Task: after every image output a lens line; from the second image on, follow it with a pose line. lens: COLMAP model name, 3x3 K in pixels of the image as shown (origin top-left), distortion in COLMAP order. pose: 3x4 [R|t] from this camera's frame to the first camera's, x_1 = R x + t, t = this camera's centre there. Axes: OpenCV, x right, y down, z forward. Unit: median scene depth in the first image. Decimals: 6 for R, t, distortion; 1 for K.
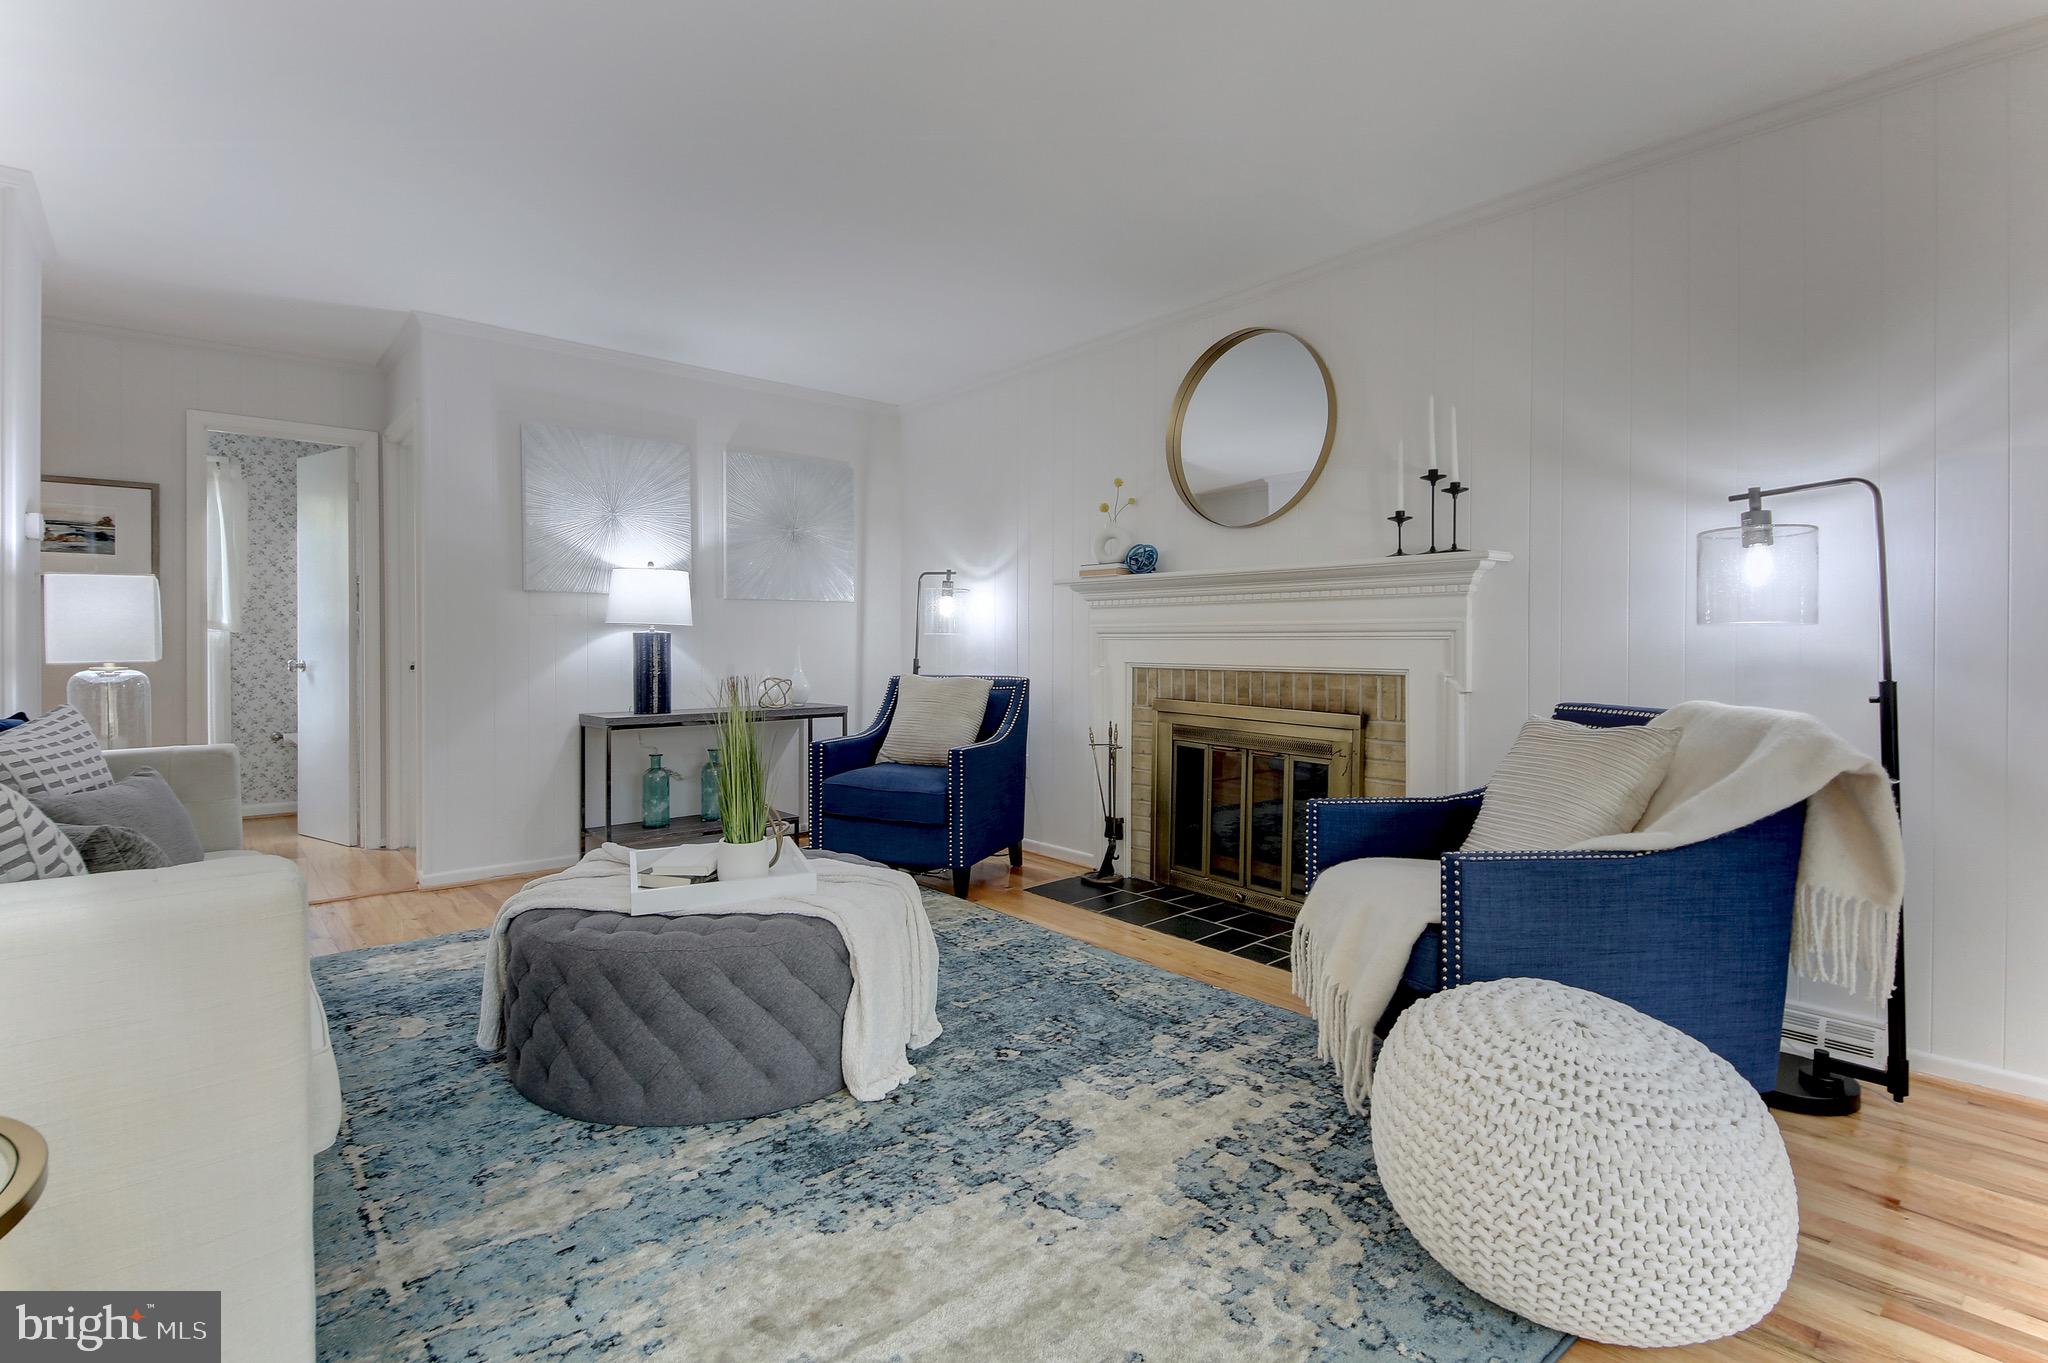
lens RADIAL K [[945.9, 0, 1069.6], [0, 945.9, 649.0], [0, 0, 1]] dist [0.002988, 0.000057]
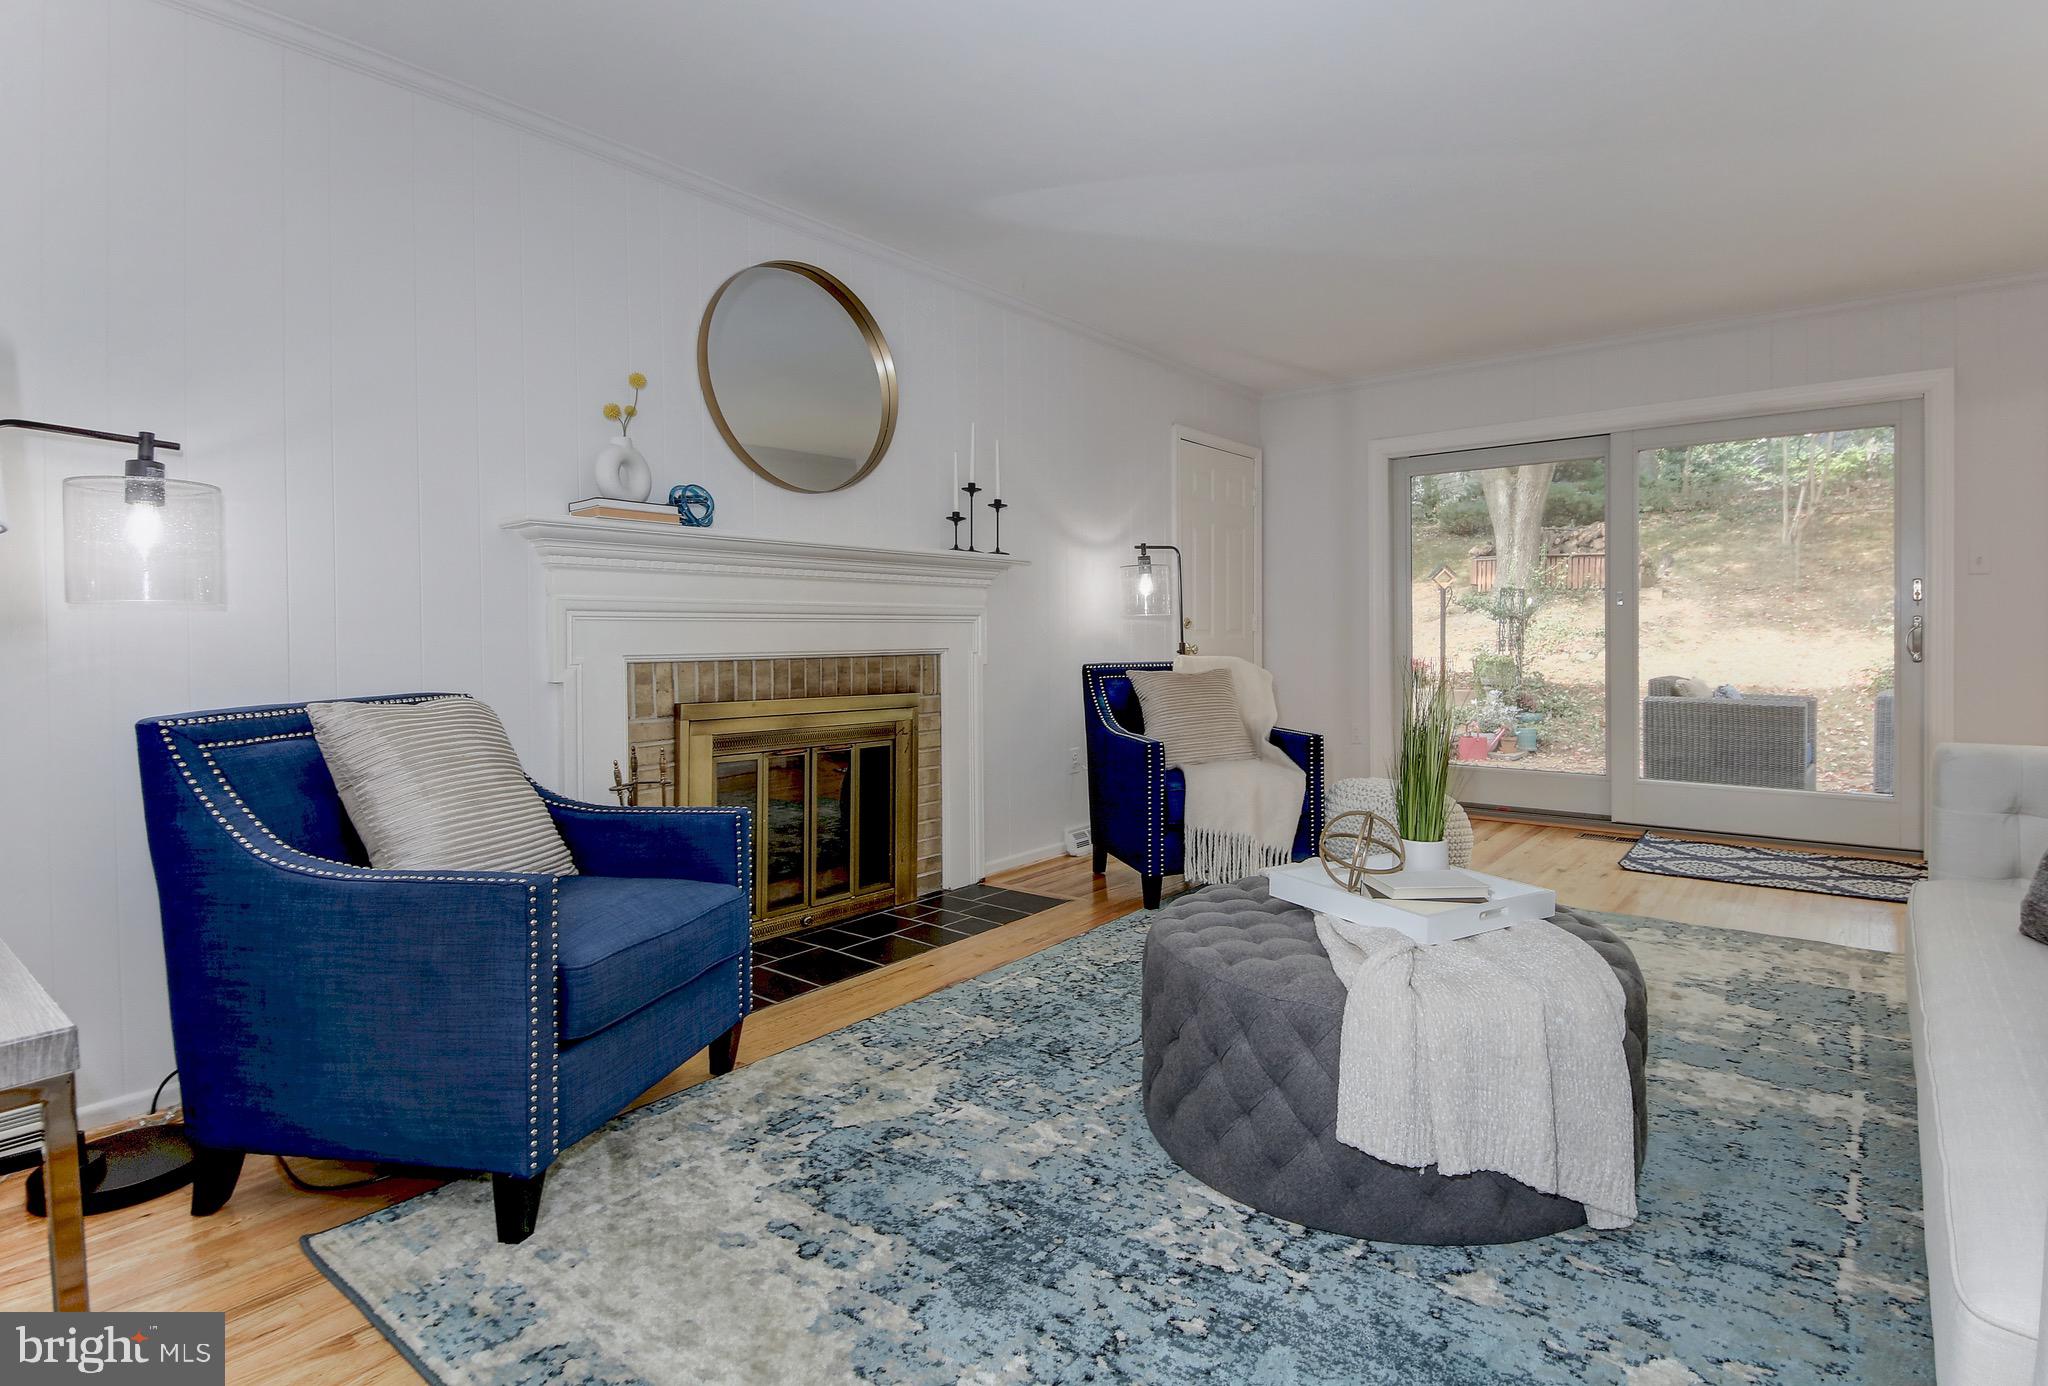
lens RADIAL K [[1067.7, 0, 1021.1], [0, 1067.7, 623.3], [0, 0, 1]] dist [0.046068, -0.028547]
pose [[-0.160601, 0.003122, 0.987015, -0.906773], [0.008779, 0.999960, -0.001734, -0.005838], [-0.986980, 0.008387, -0.160622, 1.069297]]
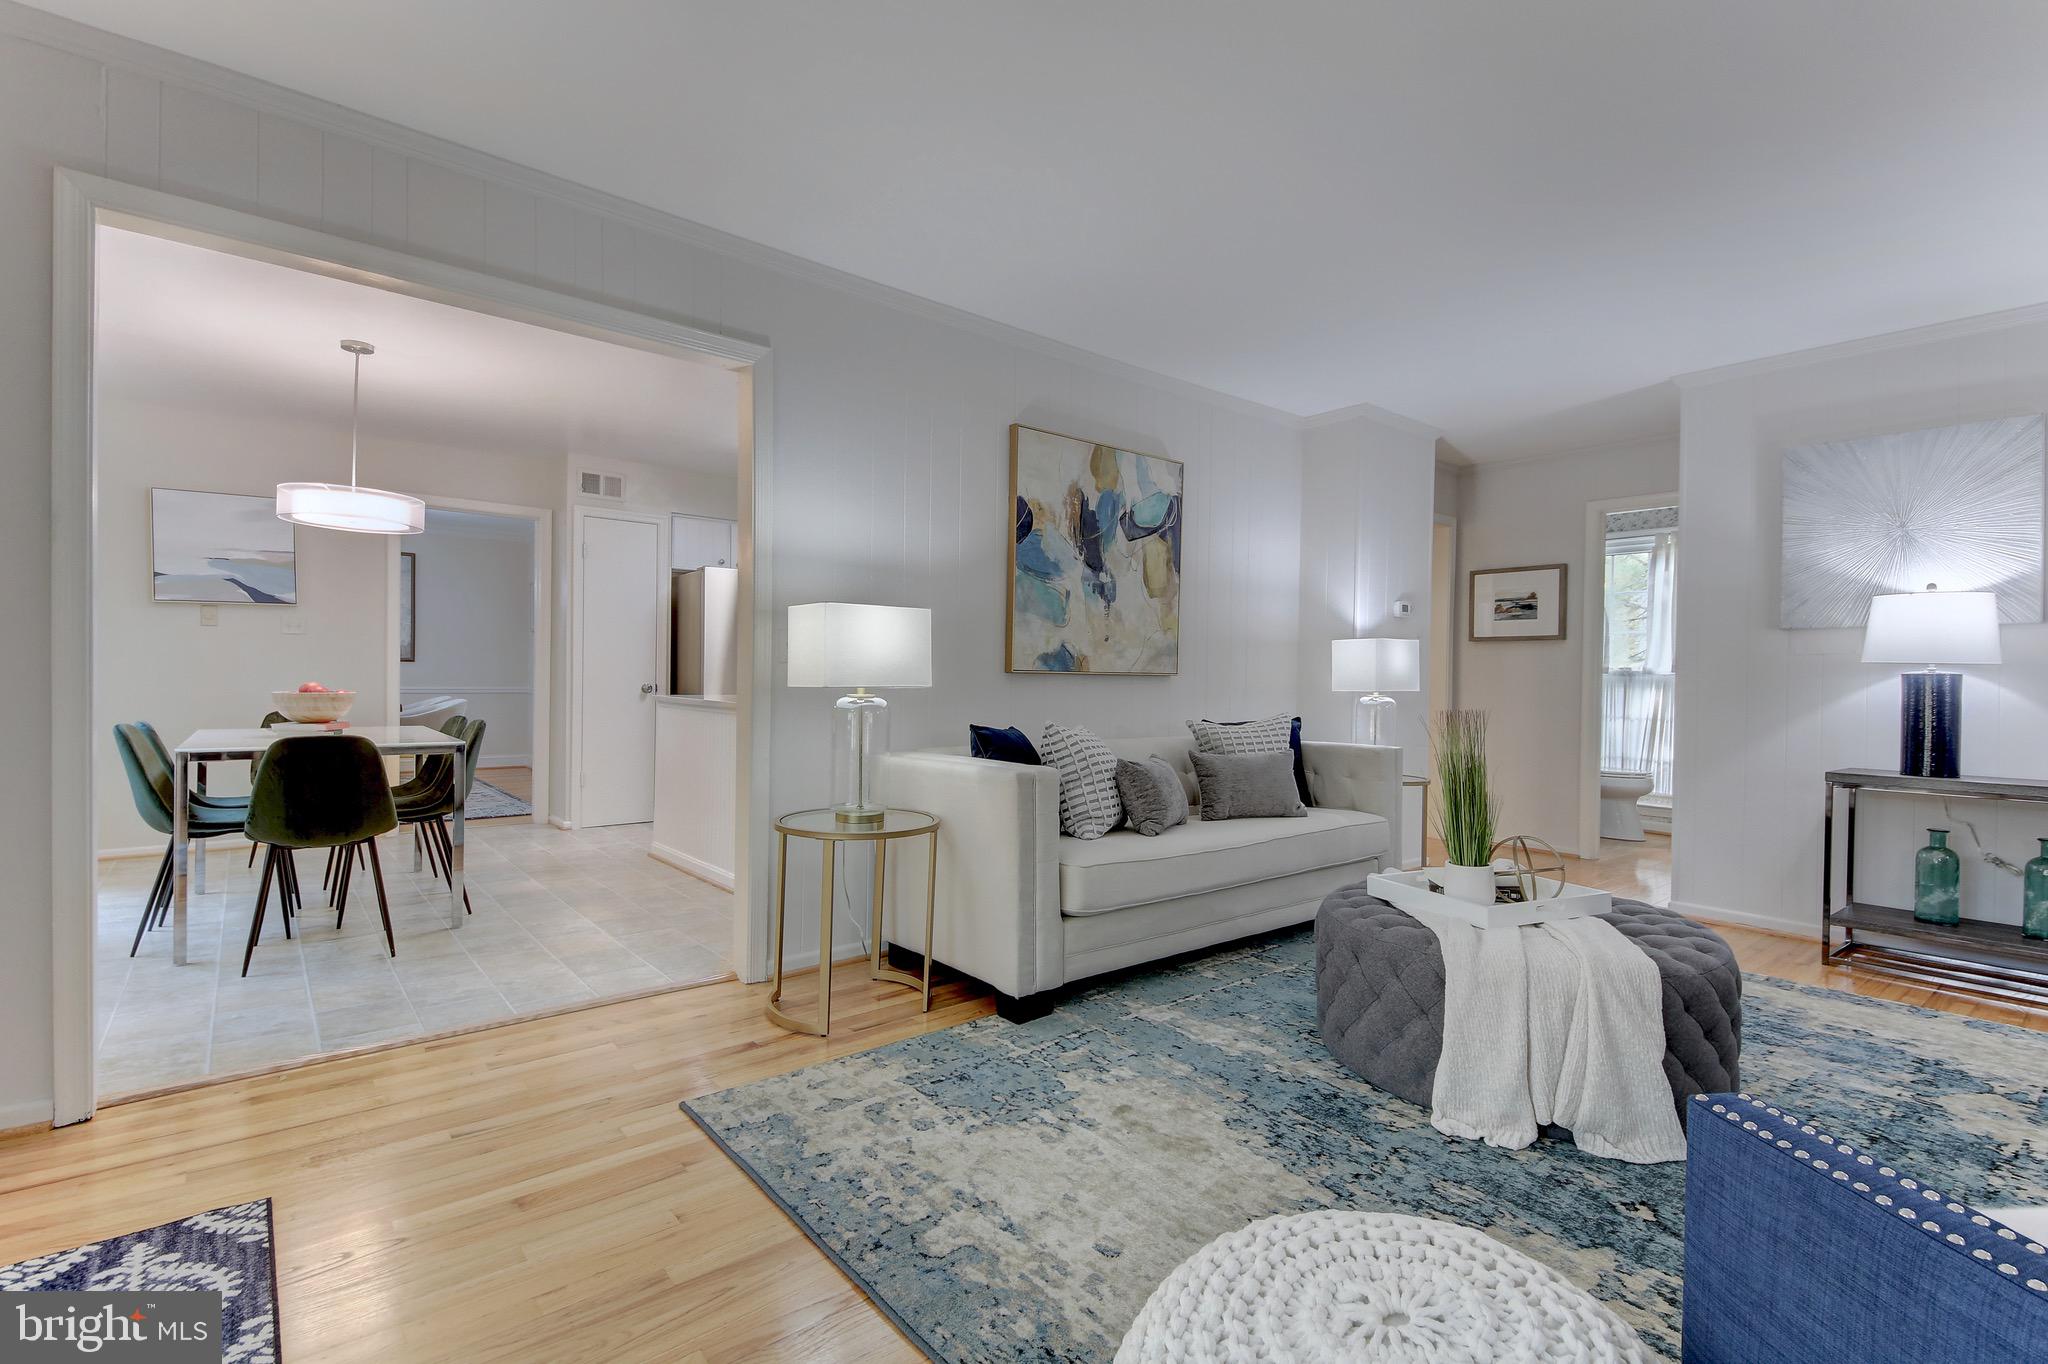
lens RADIAL K [[924.5, 0, 987.5], [0, 924.5, 683.7], [0, 0, 1]] dist [0.001905, -0.000012]
pose [[-0.059142, 0.006890, -0.998226, 0.505069], [-0.020298, 0.999761, 0.008103, 0.000902], [0.998043, 0.020741, -0.058988, 0.354456]]
